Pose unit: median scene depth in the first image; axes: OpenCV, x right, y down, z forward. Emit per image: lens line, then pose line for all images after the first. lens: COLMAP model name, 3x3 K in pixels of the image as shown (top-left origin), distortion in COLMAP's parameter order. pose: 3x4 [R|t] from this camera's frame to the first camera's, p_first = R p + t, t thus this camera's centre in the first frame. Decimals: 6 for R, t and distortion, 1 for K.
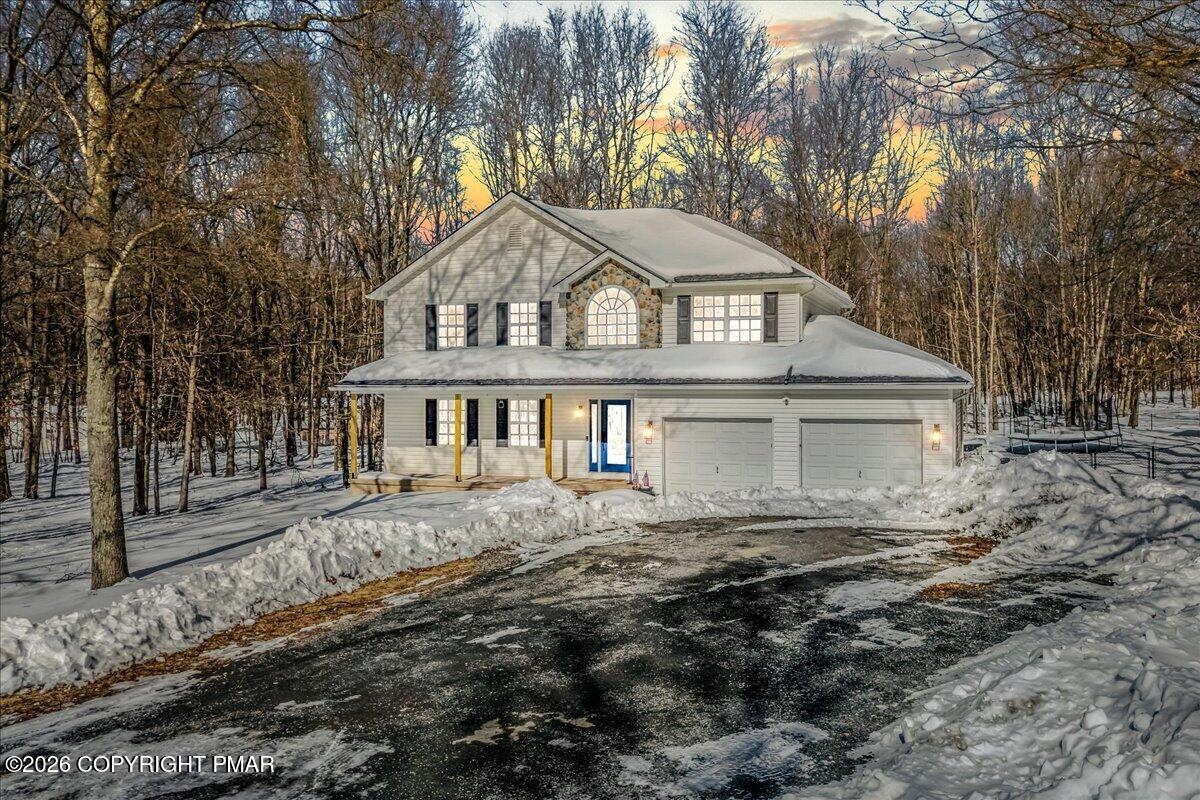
lens RADIAL K [[1029.4, 0, 595.2], [0, 1029.4, 394.2], [0, 0, 1]] dist [0.061630, -0.012670]
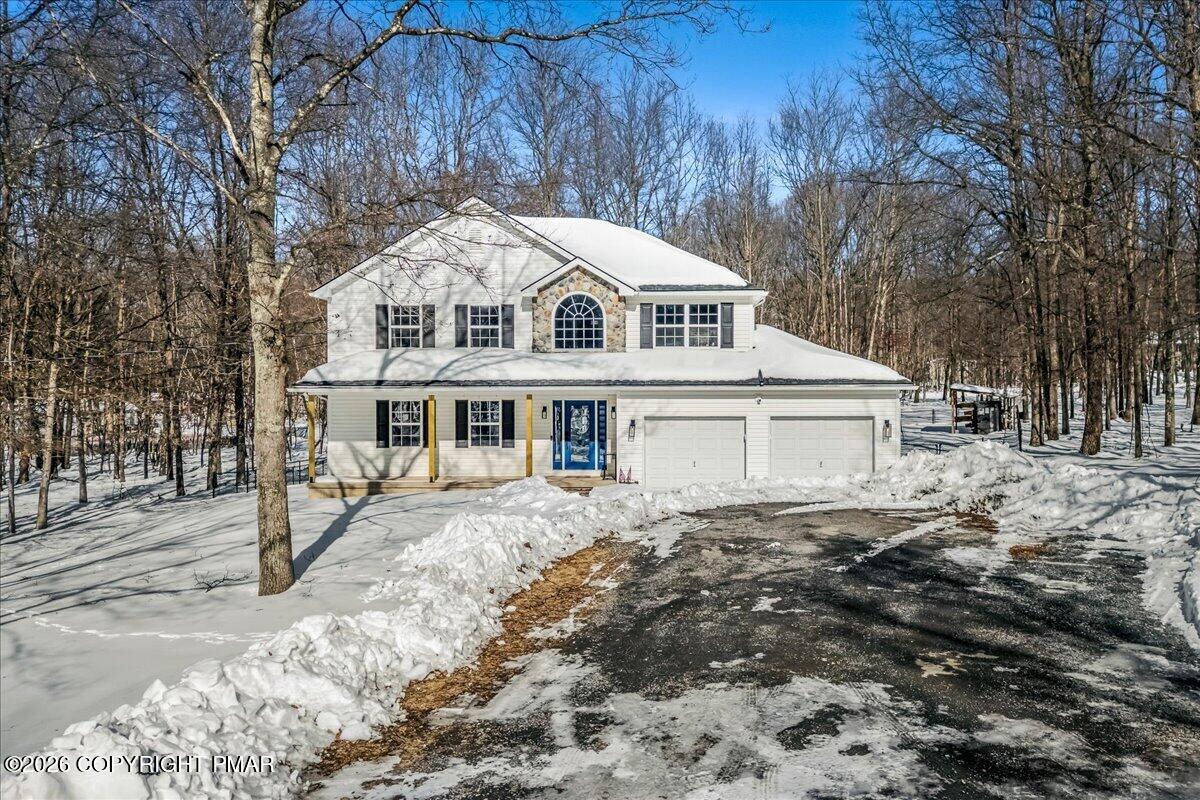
lens RADIAL K [[1029.4, 0, 637.3], [0, 1029.4, 399.0], [0, 0, 1]] dist [0.061630, -0.012670]
pose [[0.947390, -0.001605, 0.320078, -0.284459], [0.001192, 0.999998, 0.001484, 0.002550], [-0.320080, -0.001025, 0.947390, -0.015794]]
